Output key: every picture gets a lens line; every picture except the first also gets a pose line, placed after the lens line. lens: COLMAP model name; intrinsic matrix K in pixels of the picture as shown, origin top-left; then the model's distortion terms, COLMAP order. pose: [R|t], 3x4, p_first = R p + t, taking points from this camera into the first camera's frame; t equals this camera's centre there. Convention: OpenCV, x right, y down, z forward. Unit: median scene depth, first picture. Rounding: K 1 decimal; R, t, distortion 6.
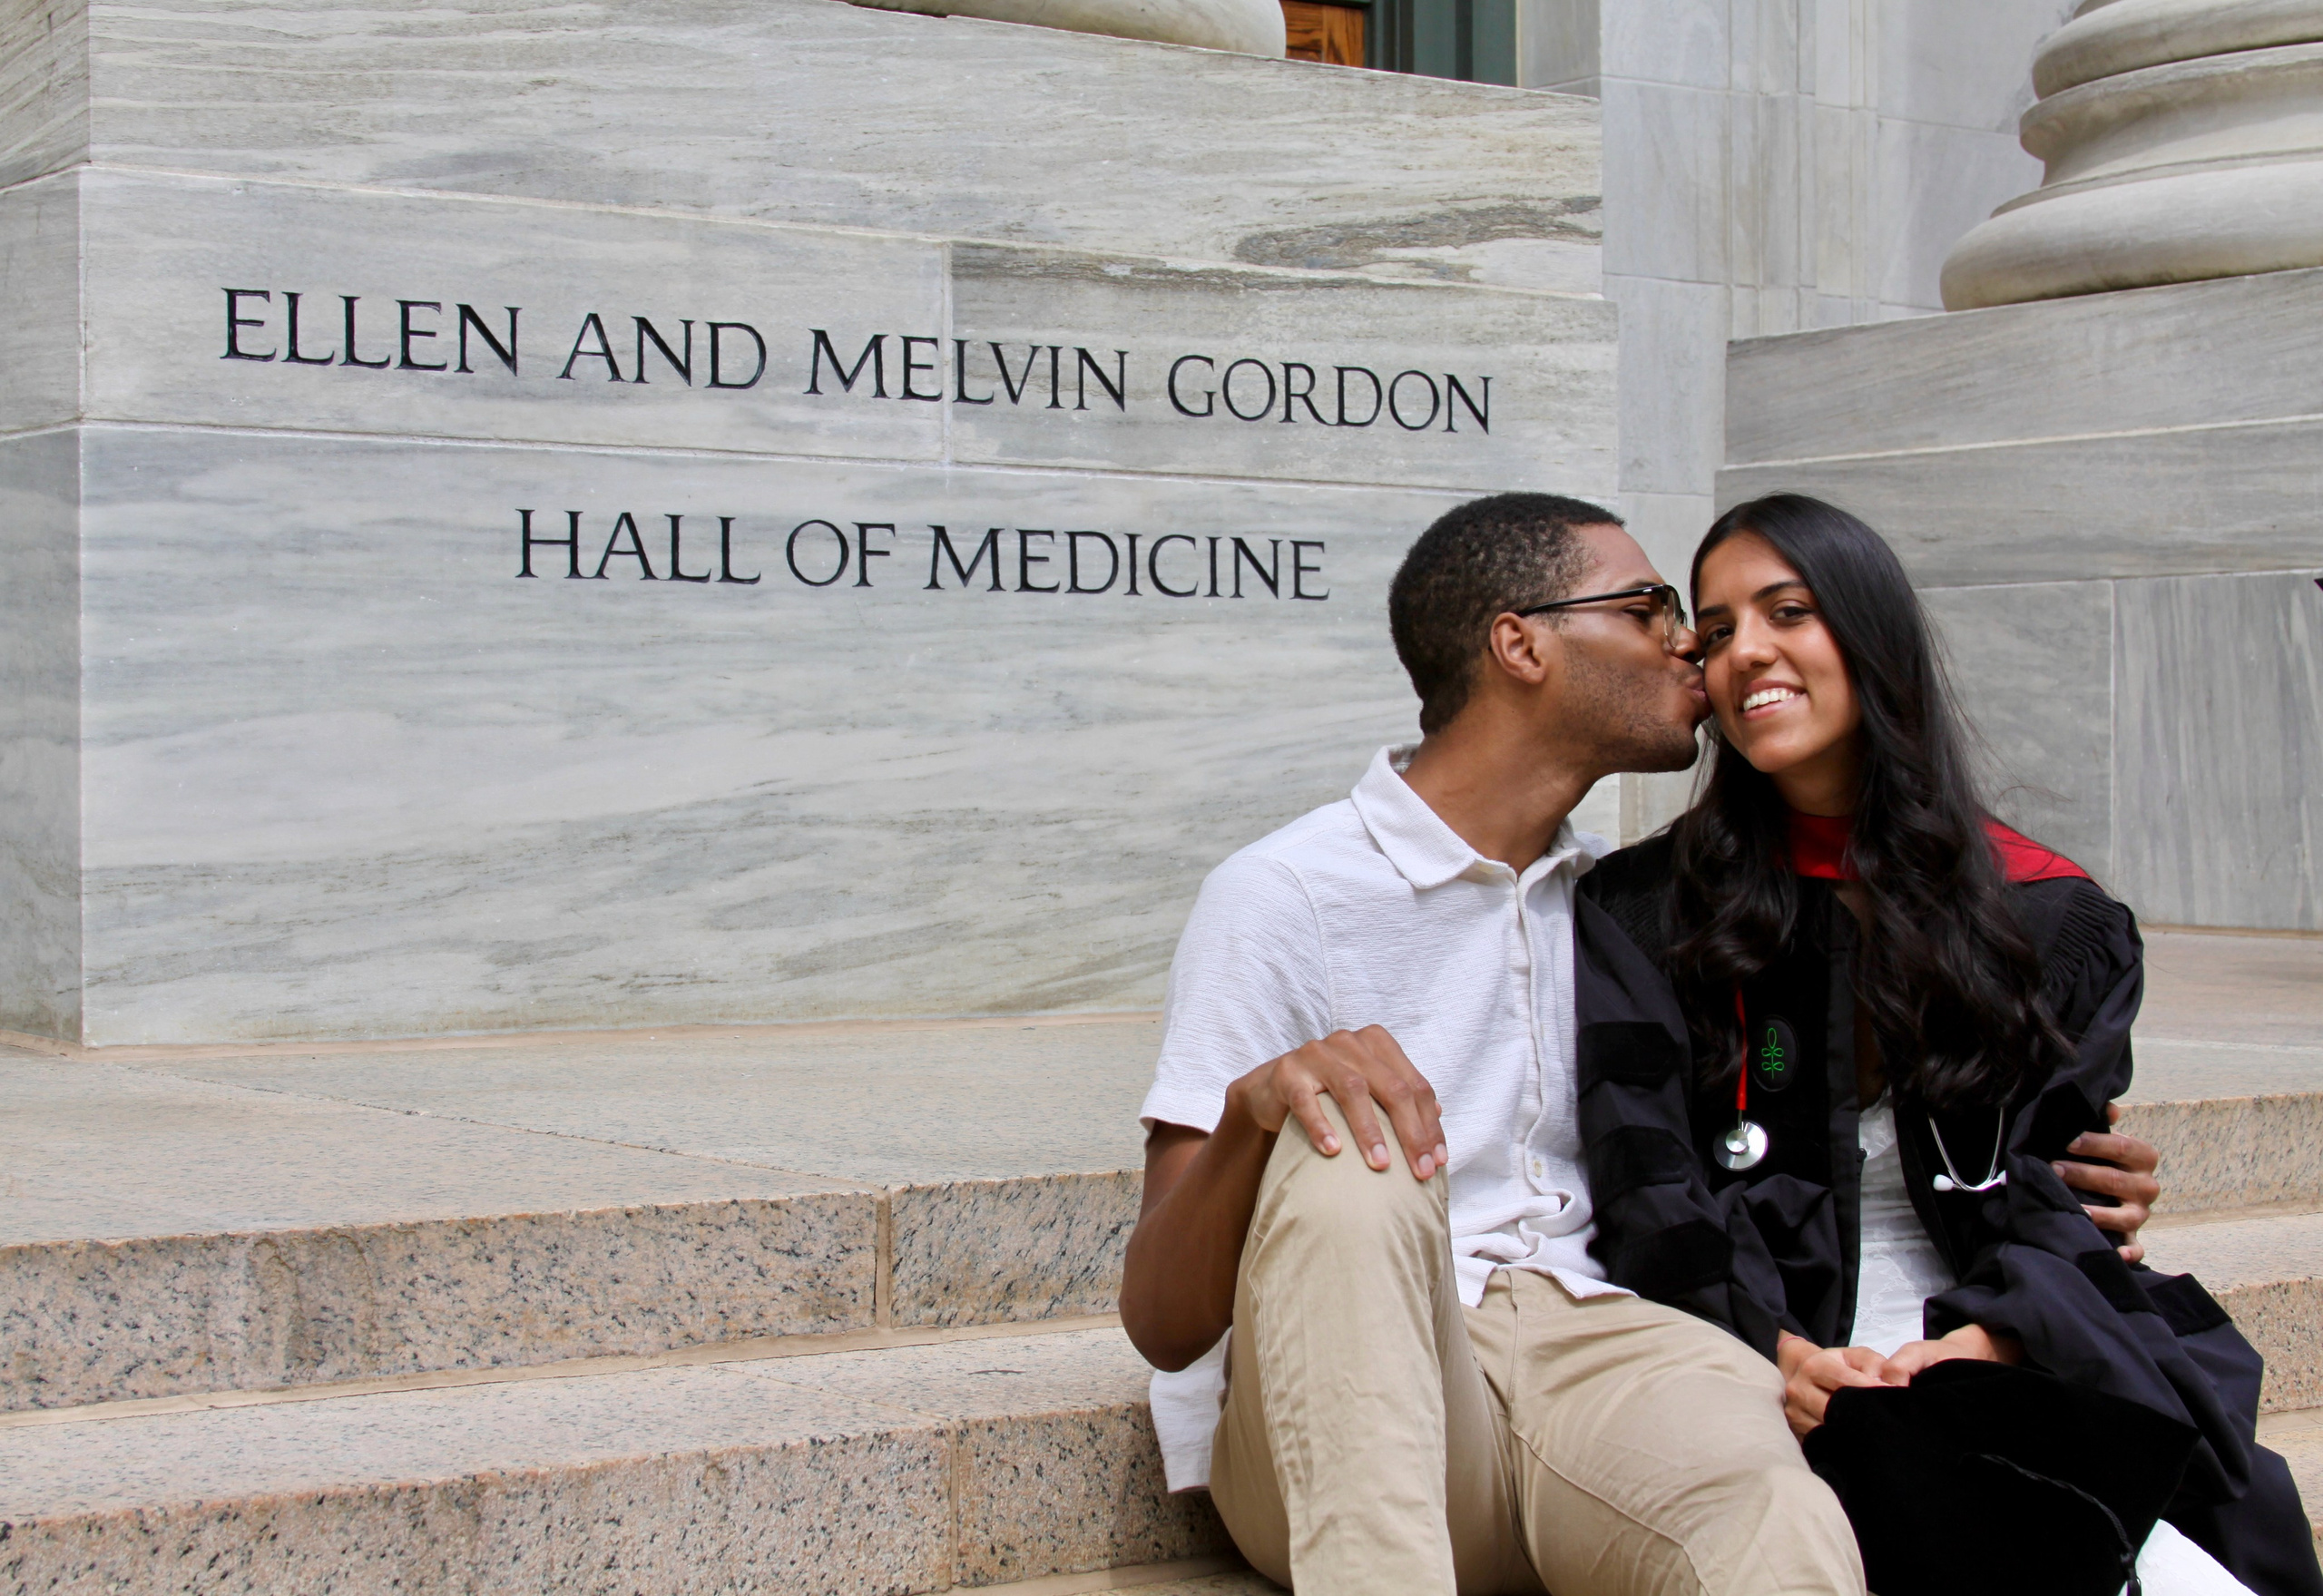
lens RADIAL K [[4154.6, 0, 1163.2], [0, 4154.6, 853.8], [0, 0, 1]] dist [-0.051105, 0.102332]
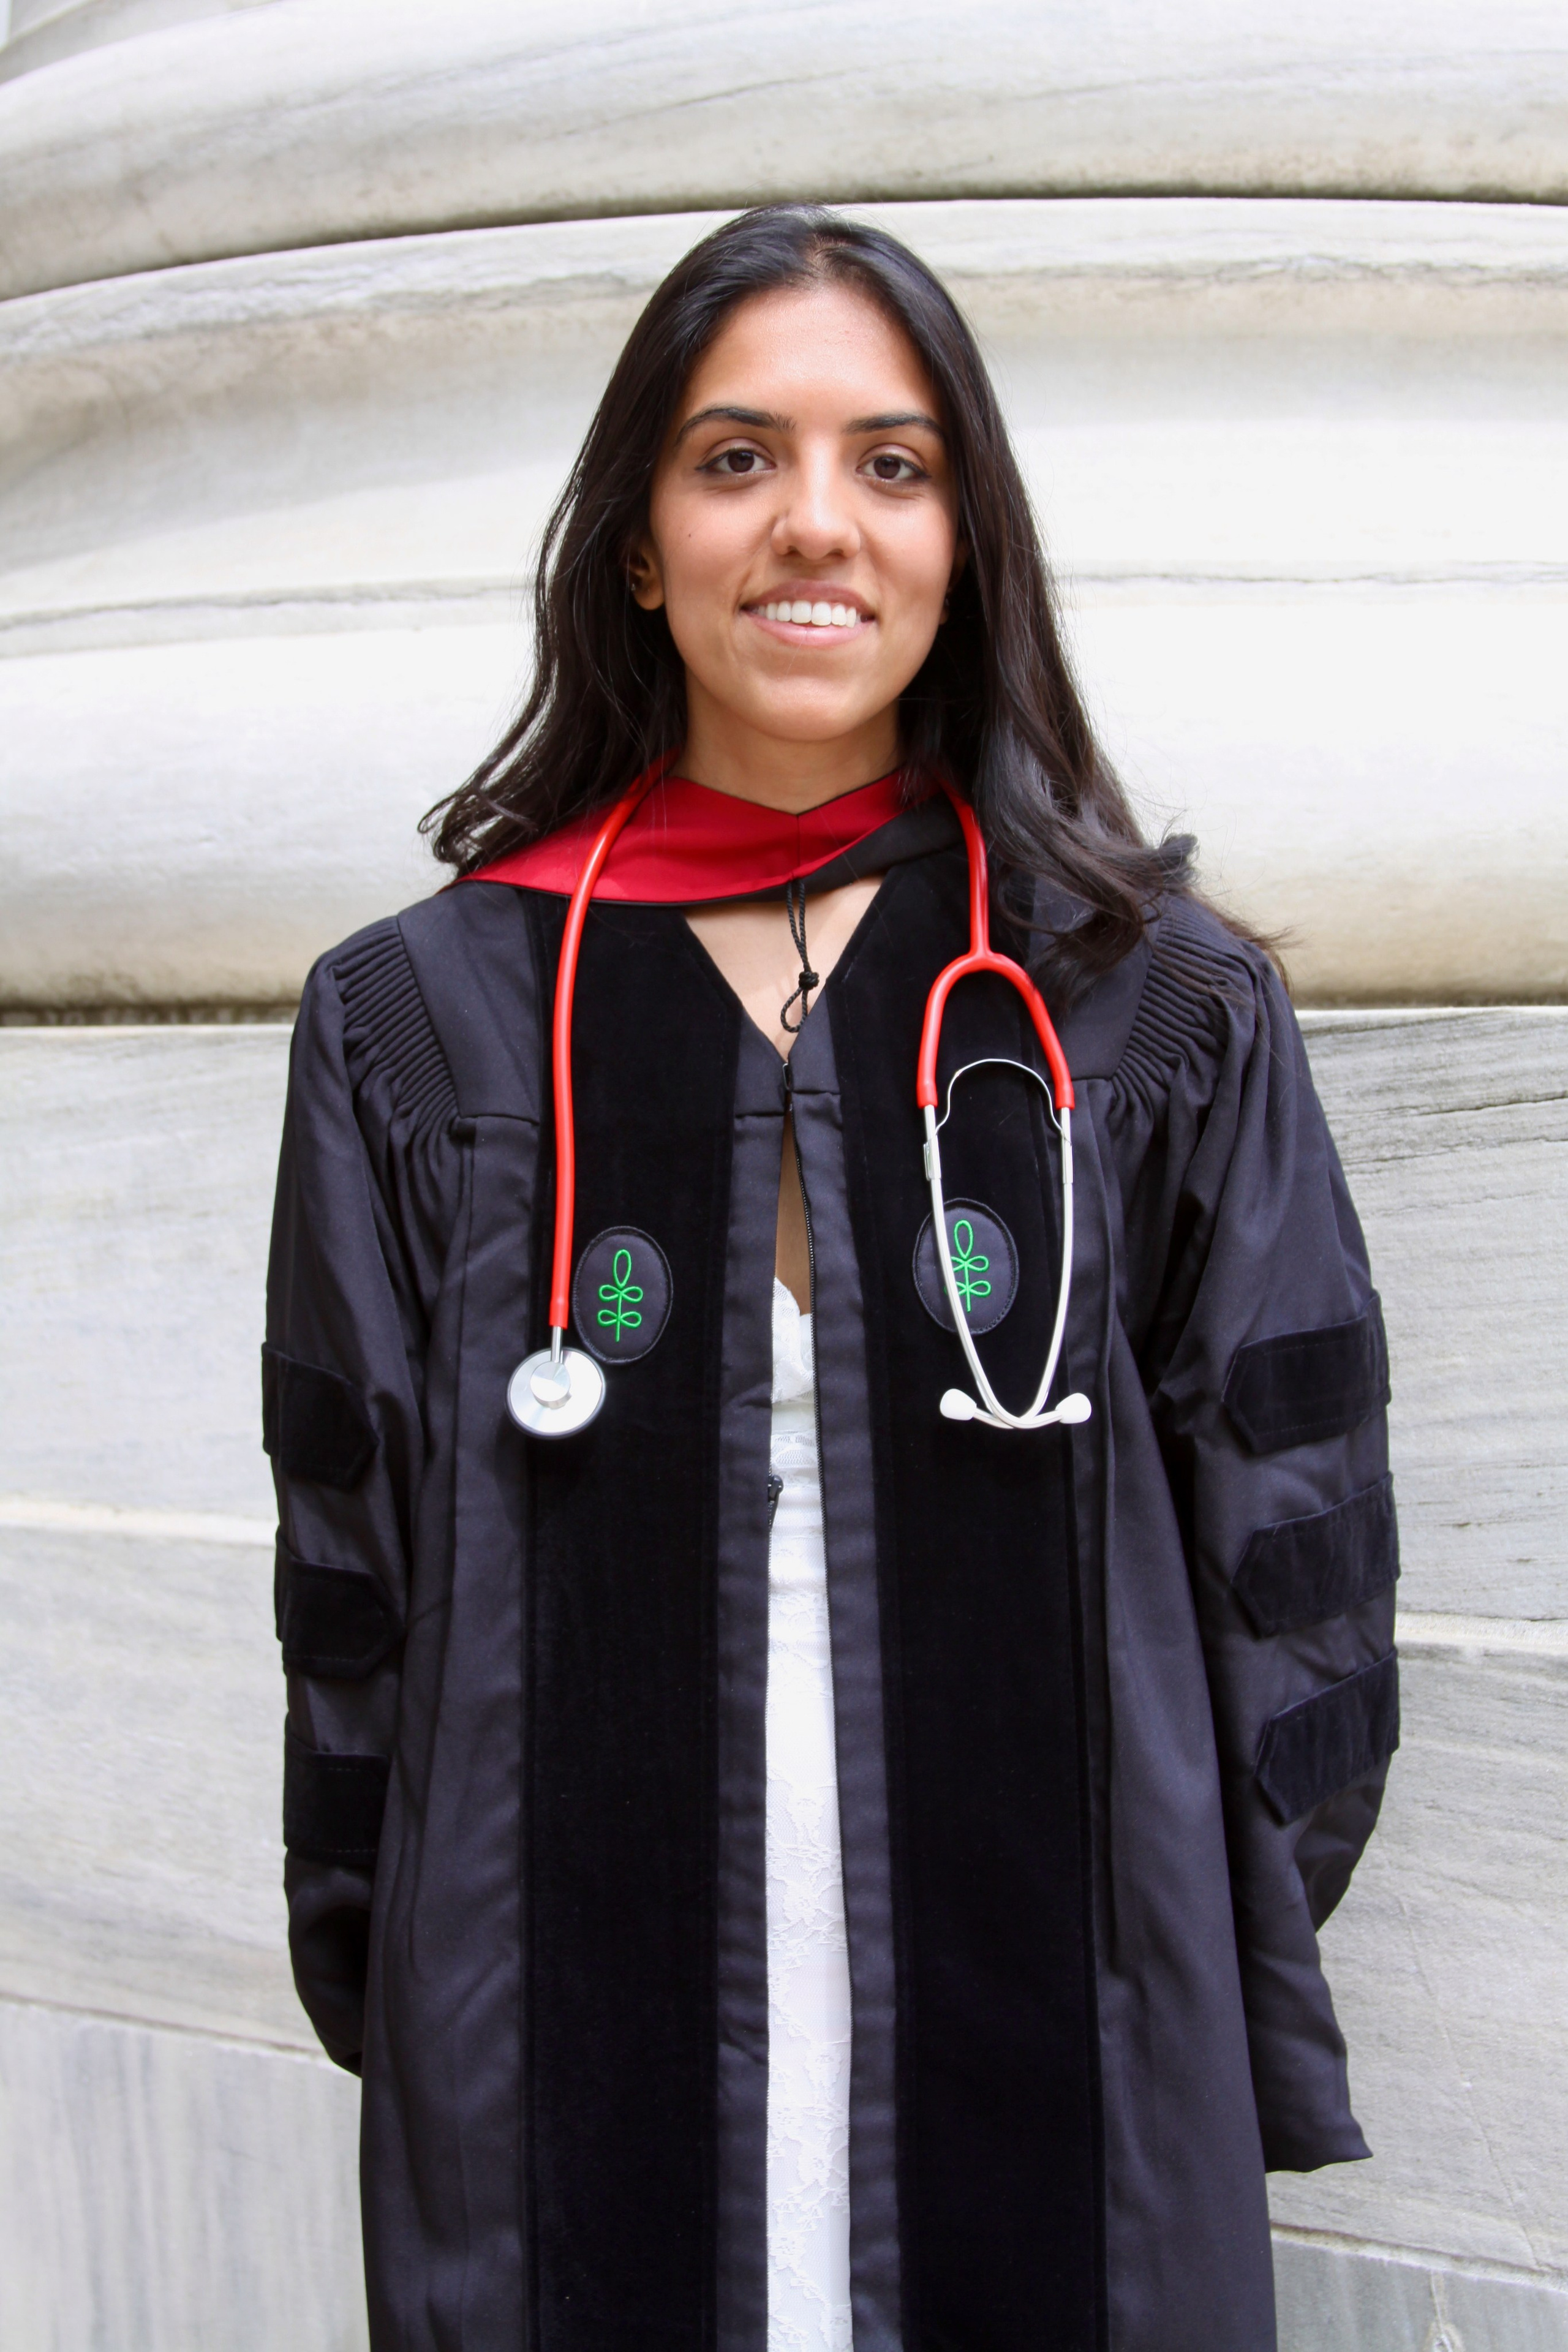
lens RADIAL K [[4697.0, 0, 735.7], [0, 4697.0, 1176.7], [0, 0, 1]] dist [0.004254, 0.087156]
pose [[0.967210, -0.012839, 0.253654, 0.304714], [0.011420, 0.999910, 0.007065, -0.195005], [-0.253722, -0.003936, 0.967269, 1.009599]]
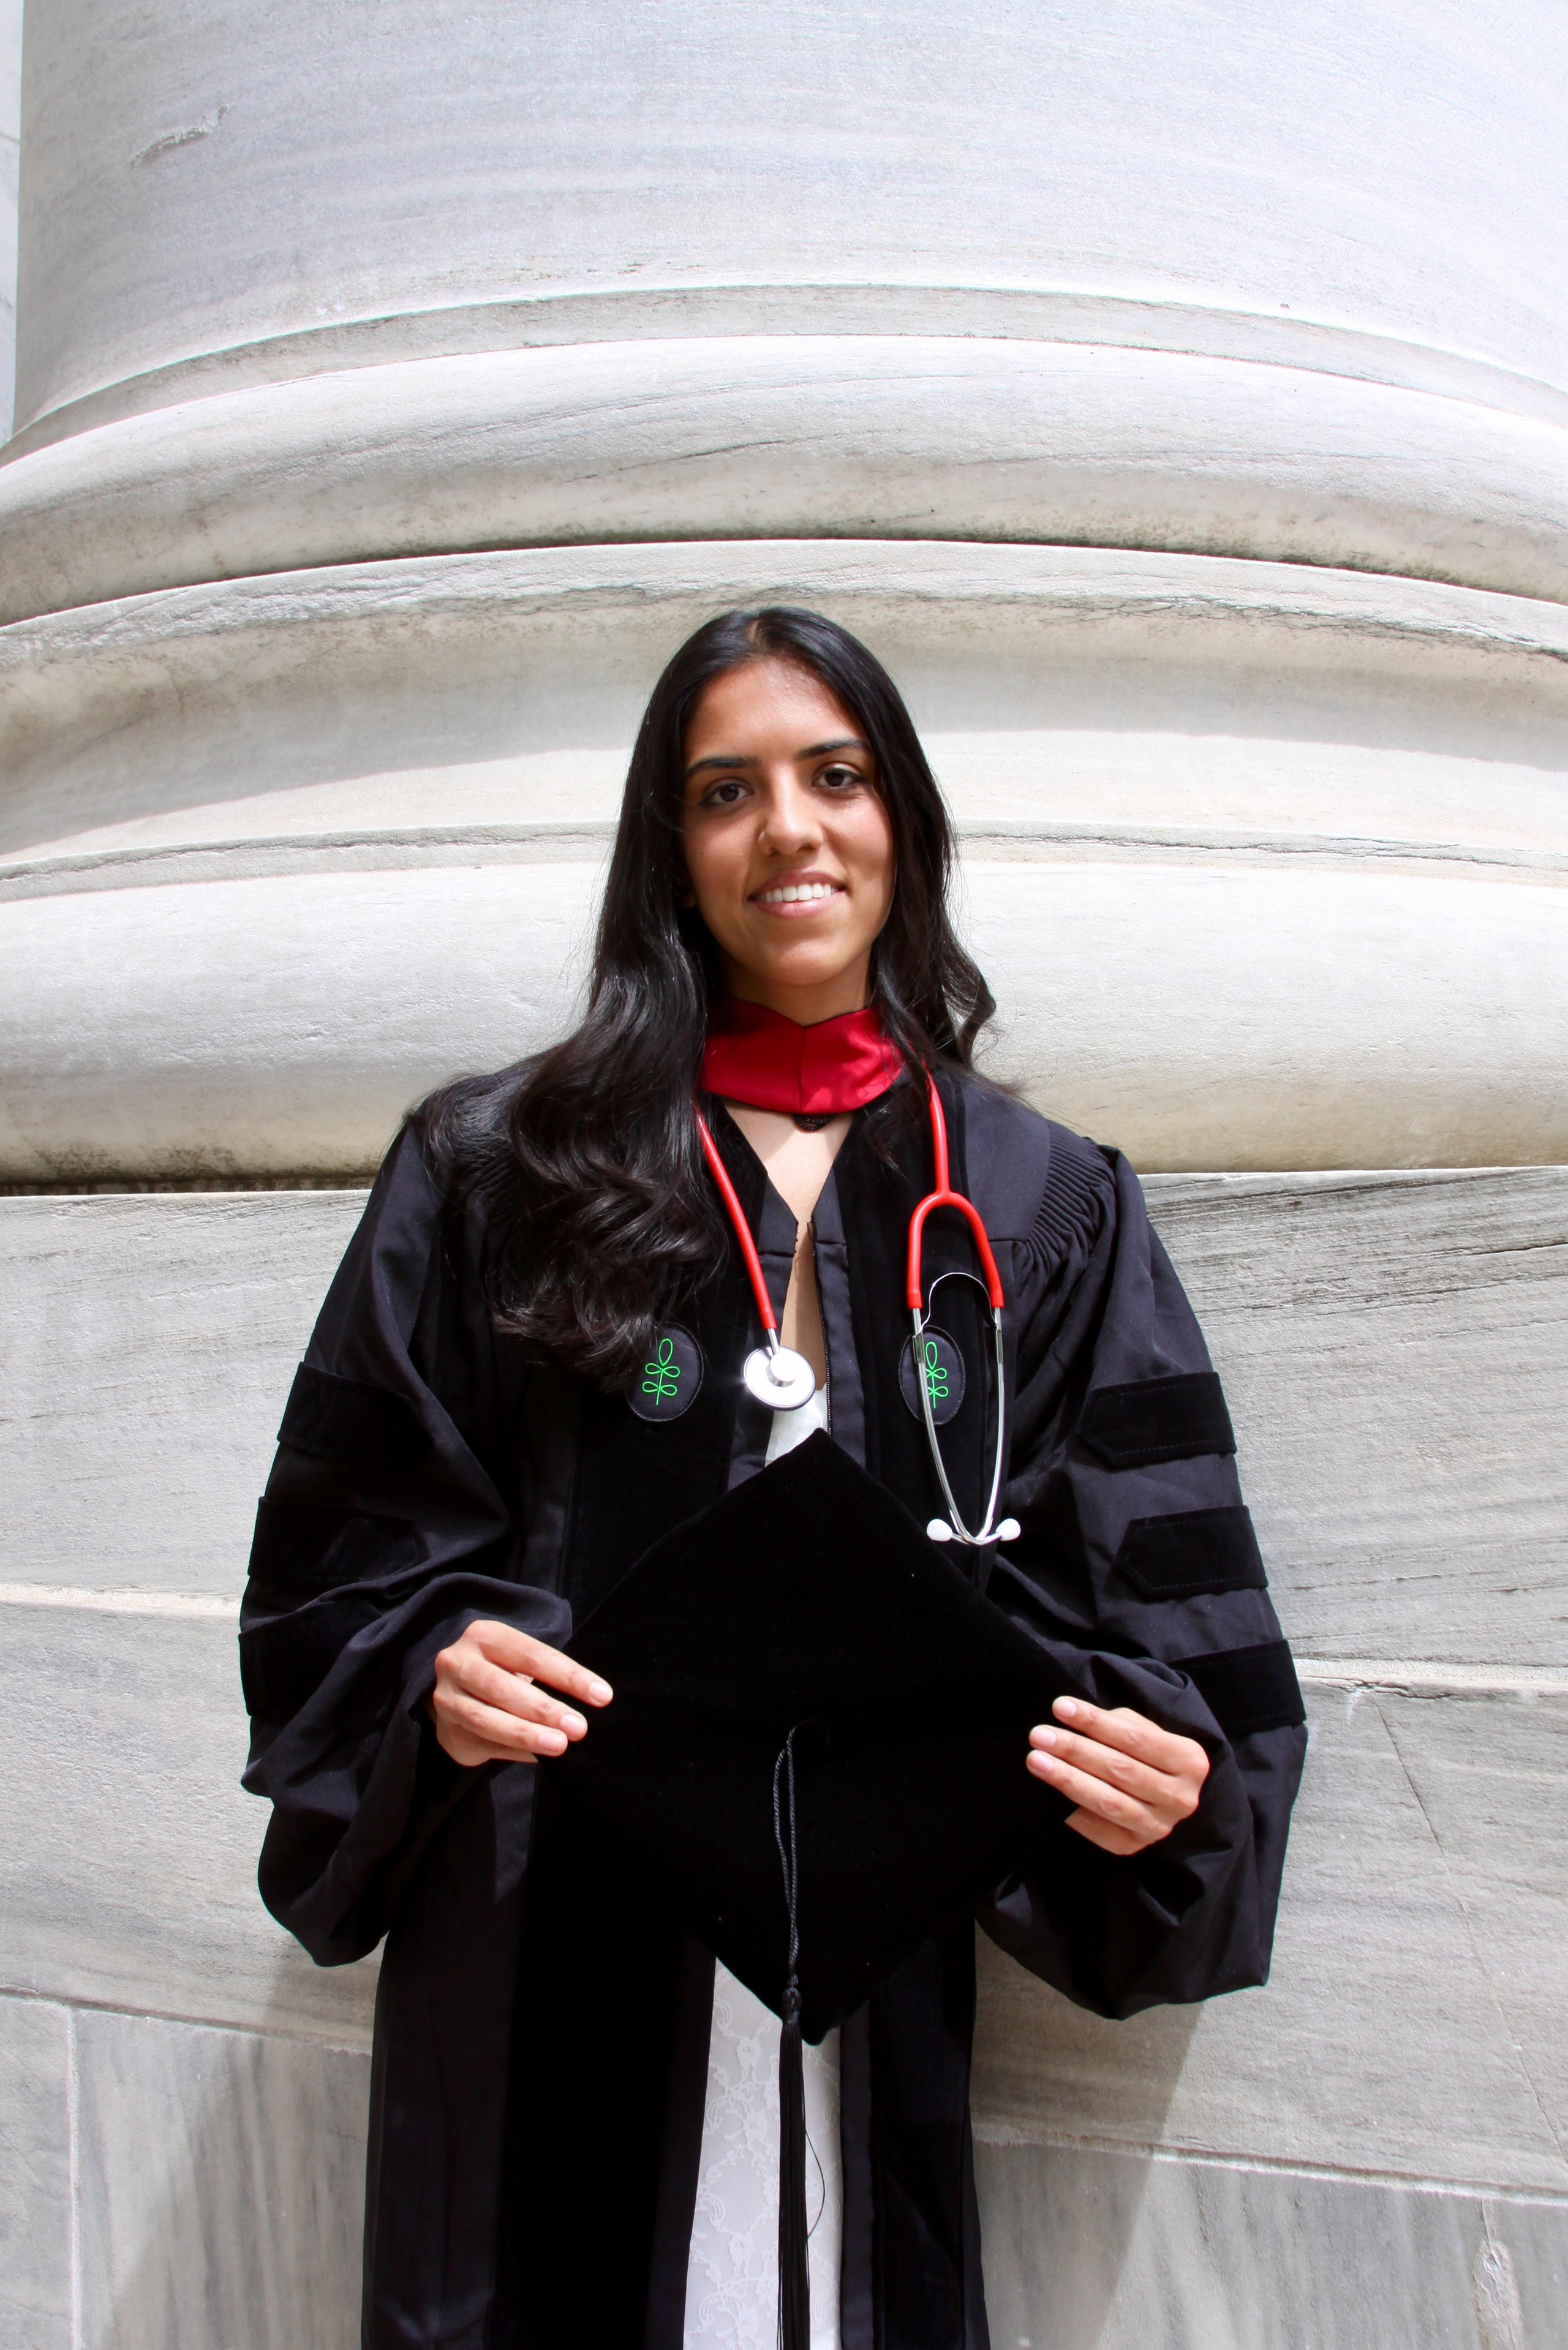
lens RADIAL K [[3304.8, 0, 782.4], [0, 3304.8, 1277.3], [0, 0, 1]] dist [-0.159946, 0.090260]
pose [[0.900955, 0.002846, 0.433904, 0.249932], [0.007921, 0.999704, -0.023005, -0.187063], [-0.433841, 0.024163, 0.900665, 1.107084]]
